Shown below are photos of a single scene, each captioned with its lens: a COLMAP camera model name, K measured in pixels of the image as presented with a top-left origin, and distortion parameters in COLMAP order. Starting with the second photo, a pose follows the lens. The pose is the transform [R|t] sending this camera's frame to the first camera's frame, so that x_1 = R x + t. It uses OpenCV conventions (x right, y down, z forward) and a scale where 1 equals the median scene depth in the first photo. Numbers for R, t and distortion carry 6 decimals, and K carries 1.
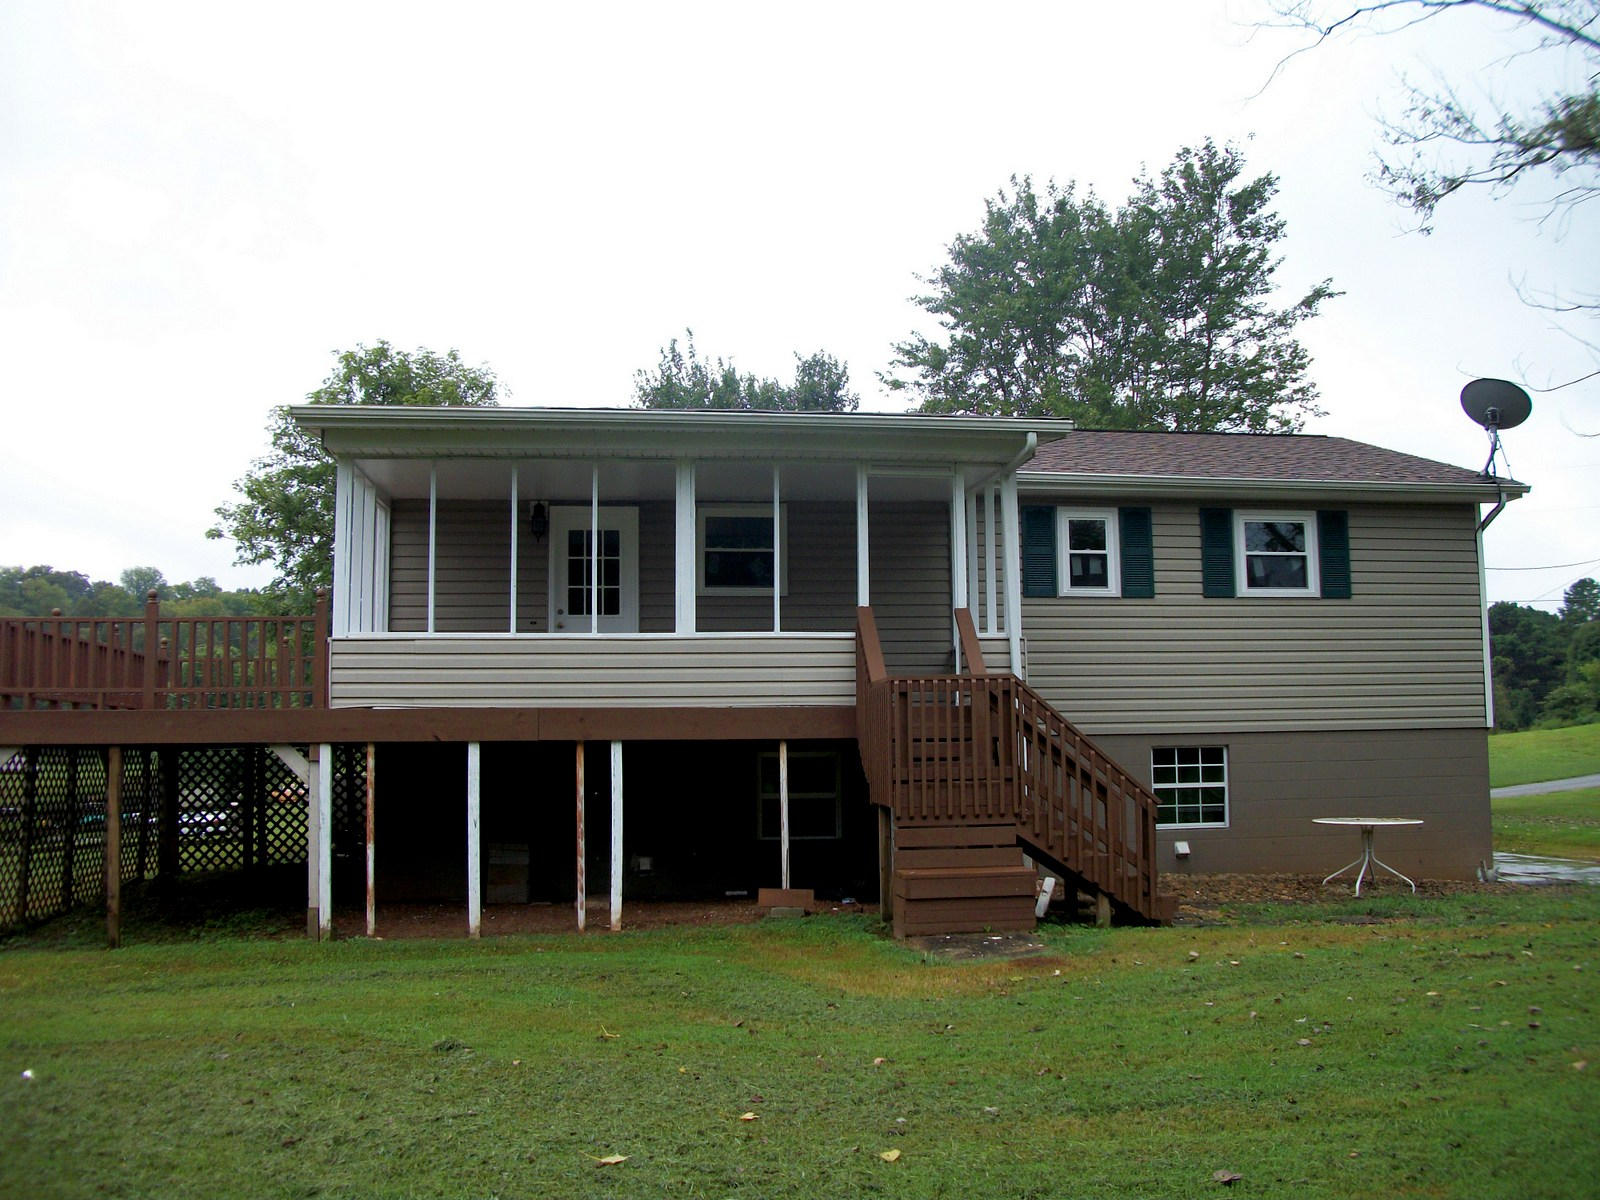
lens RADIAL K [[1484.8, 0, 805.7], [0, 1484.8, 600.9], [0, 0, 1]] dist [-0.047792, 0.000000]
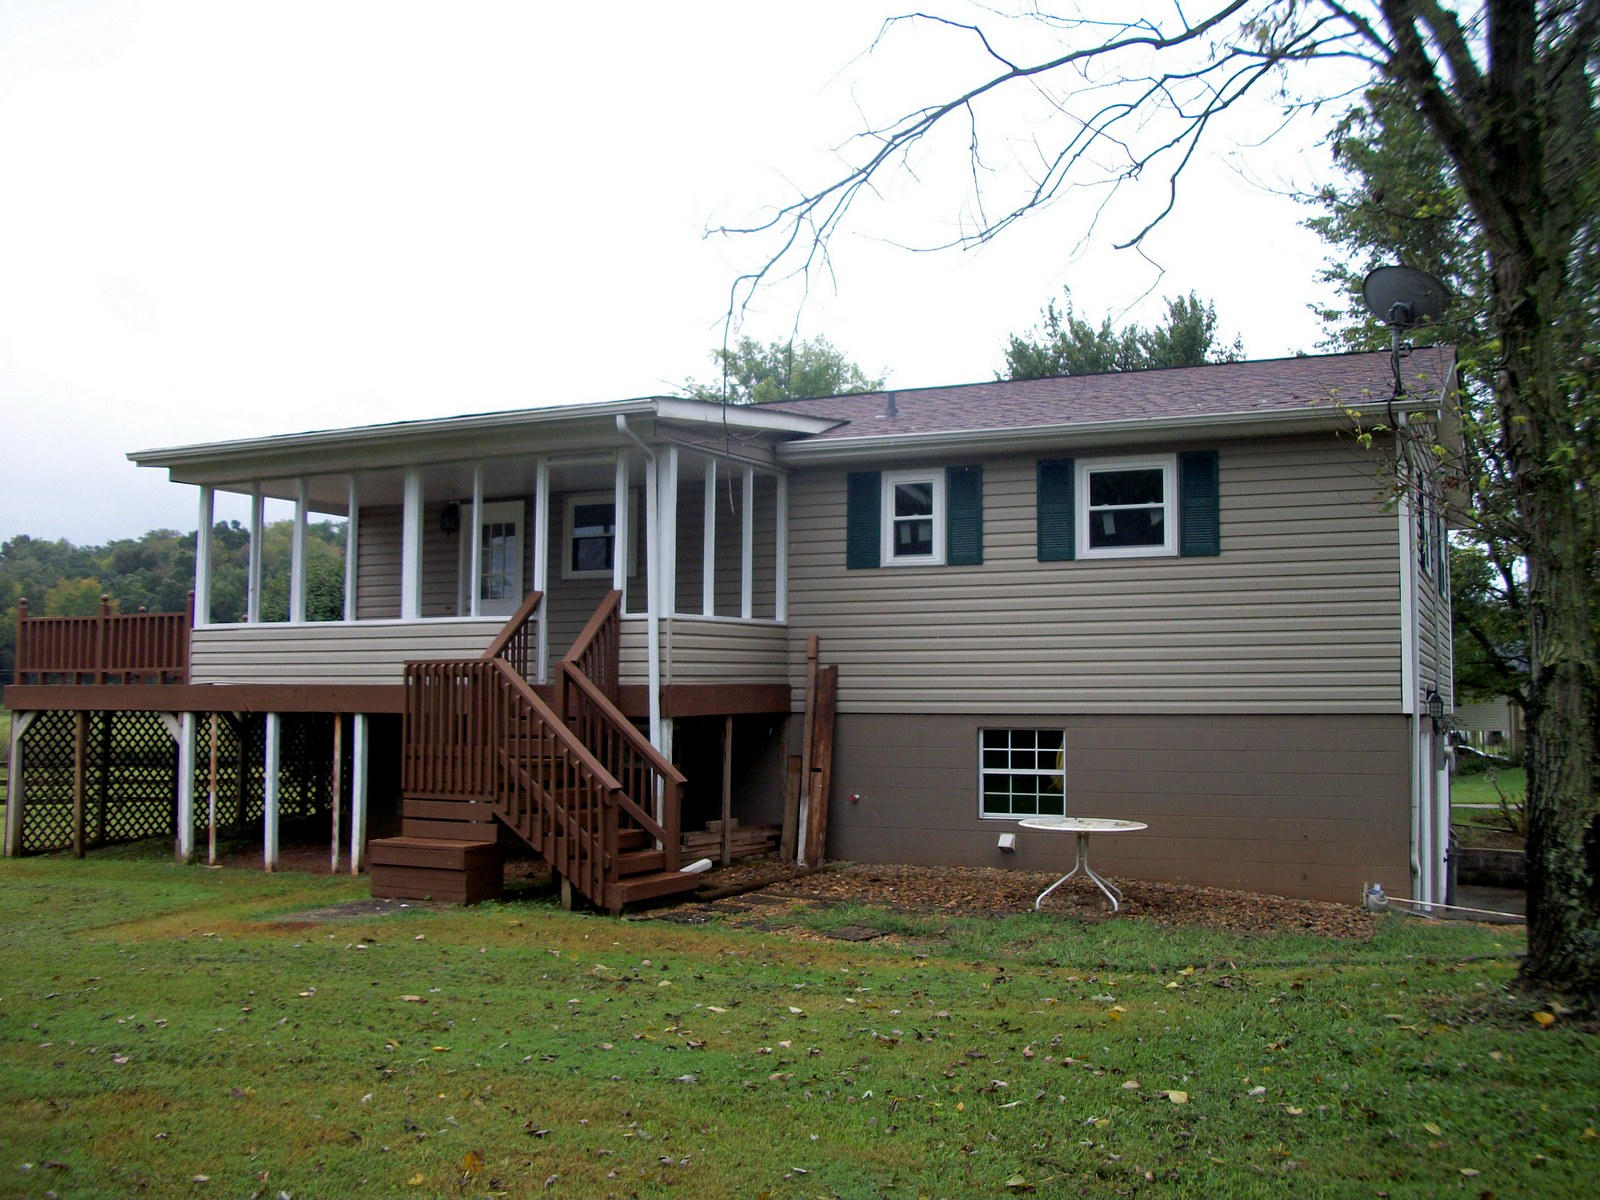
lens RADIAL K [[1484.8, 0, 806.7], [0, 1484.8, 598.7], [0, 0, 1]] dist [-0.047792, 0.000000]
pose [[0.837621, -0.025425, -0.545660, 0.642398], [0.040302, 0.999070, 0.015315, 0.000710], [0.544763, -0.034819, 0.837867, 0.178901]]
